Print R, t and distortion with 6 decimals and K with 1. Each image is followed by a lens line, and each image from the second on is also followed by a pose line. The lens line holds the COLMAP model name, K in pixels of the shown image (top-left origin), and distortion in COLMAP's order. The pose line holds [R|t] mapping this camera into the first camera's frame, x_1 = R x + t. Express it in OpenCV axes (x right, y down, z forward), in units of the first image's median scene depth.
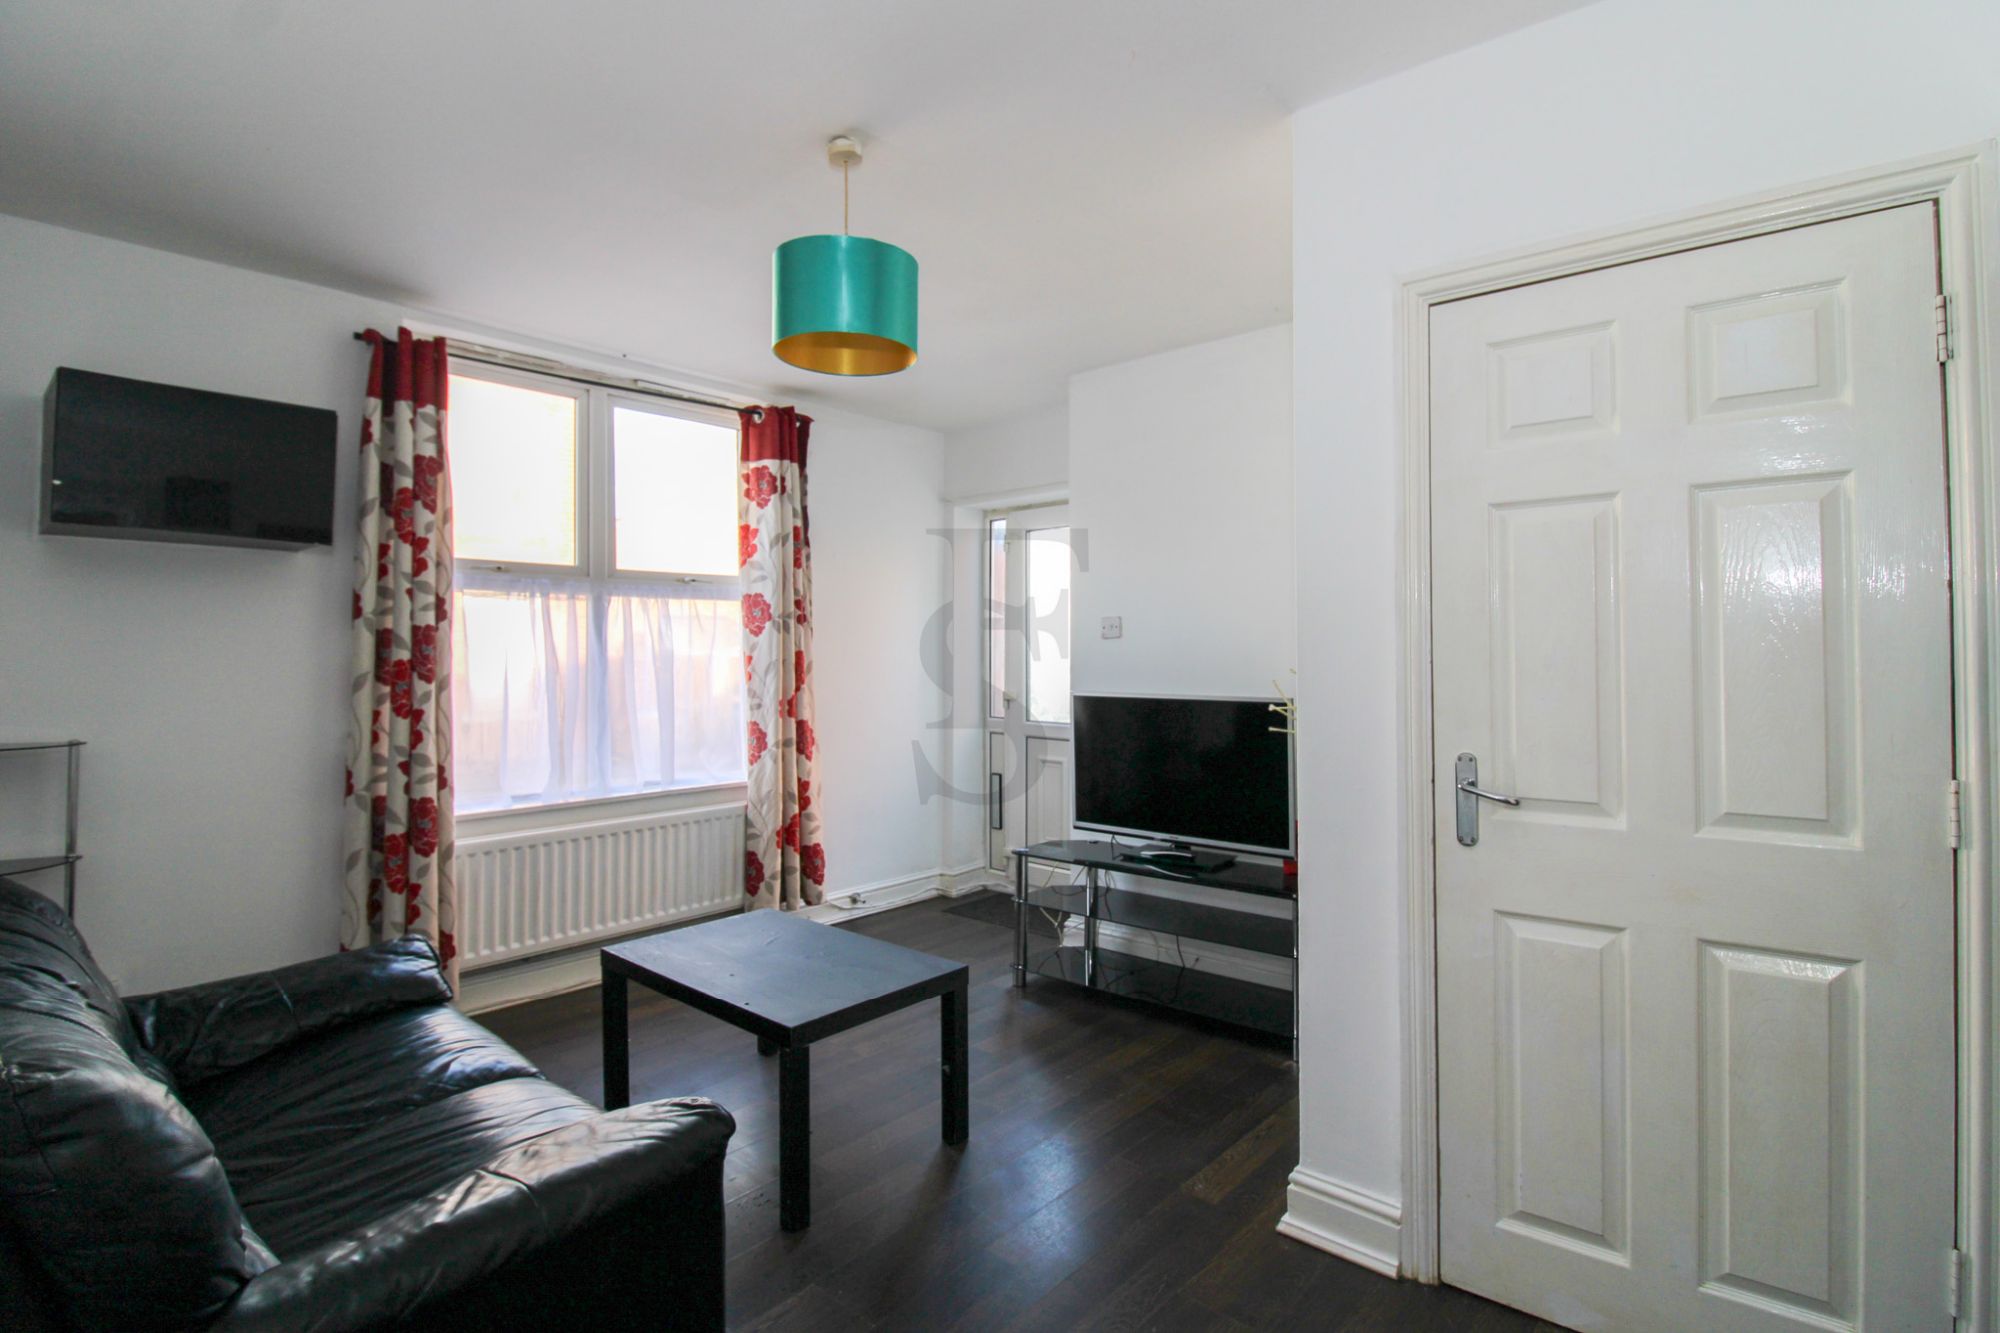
lens RADIAL K [[958.4, 0, 1000.0], [0, 958.4, 666.5], [0, 0, 1]] dist [0.003130, -0.008417]
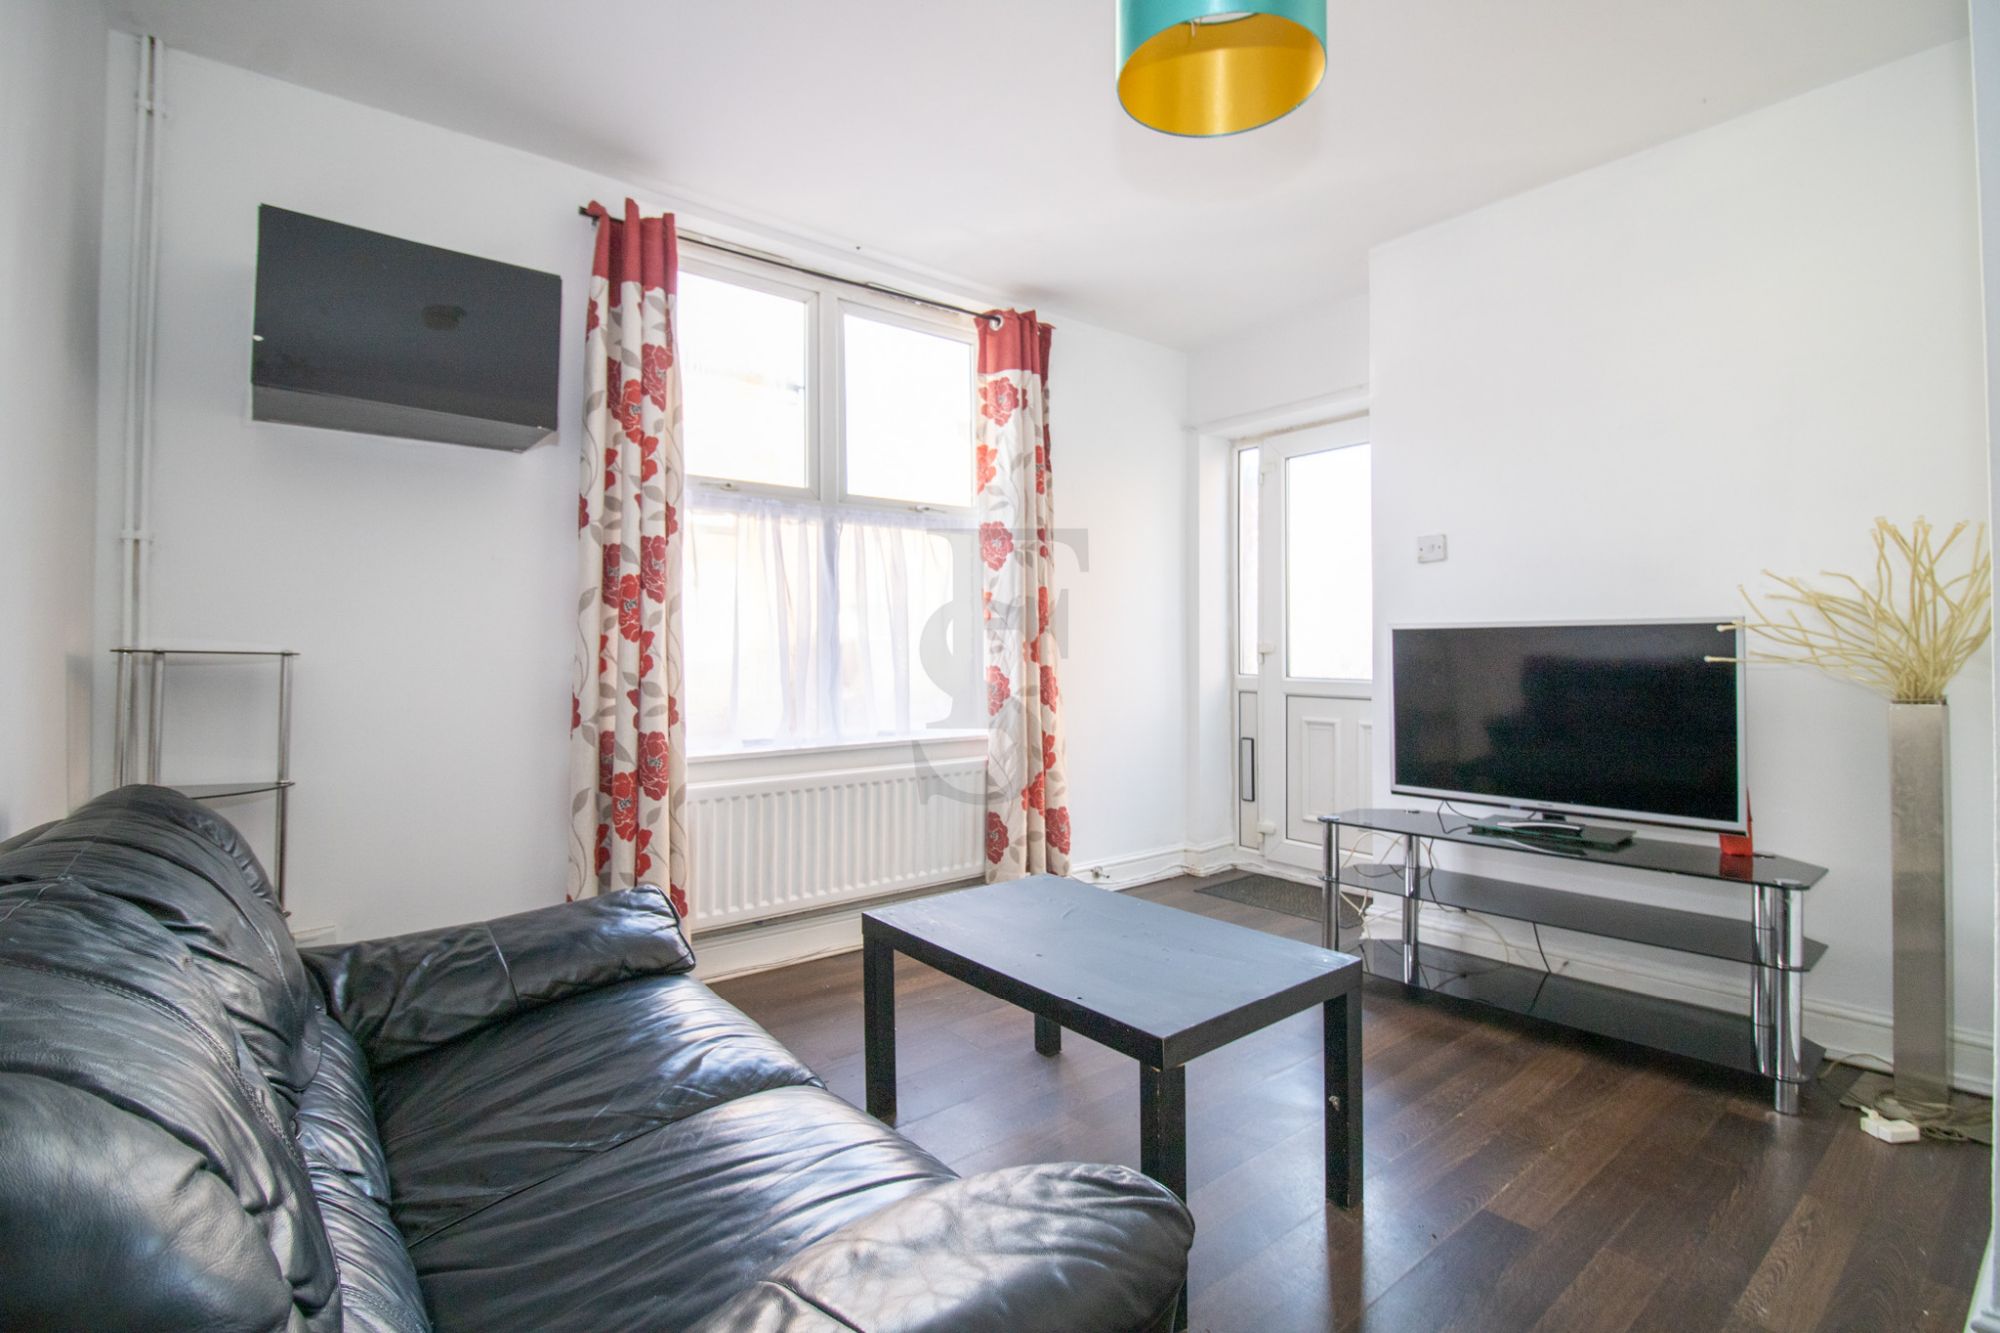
lens RADIAL K [[922.8, 0, 1000.0], [0, 922.8, 666.5], [0, 0, 1]] dist [-0.000573, -0.000209]
pose [[0.985878, 0.000002, -0.167463, -0.130882], [0.000959, 0.999984, 0.005660, 0.063345], [0.167460, -0.005740, 0.985862, 0.195985]]
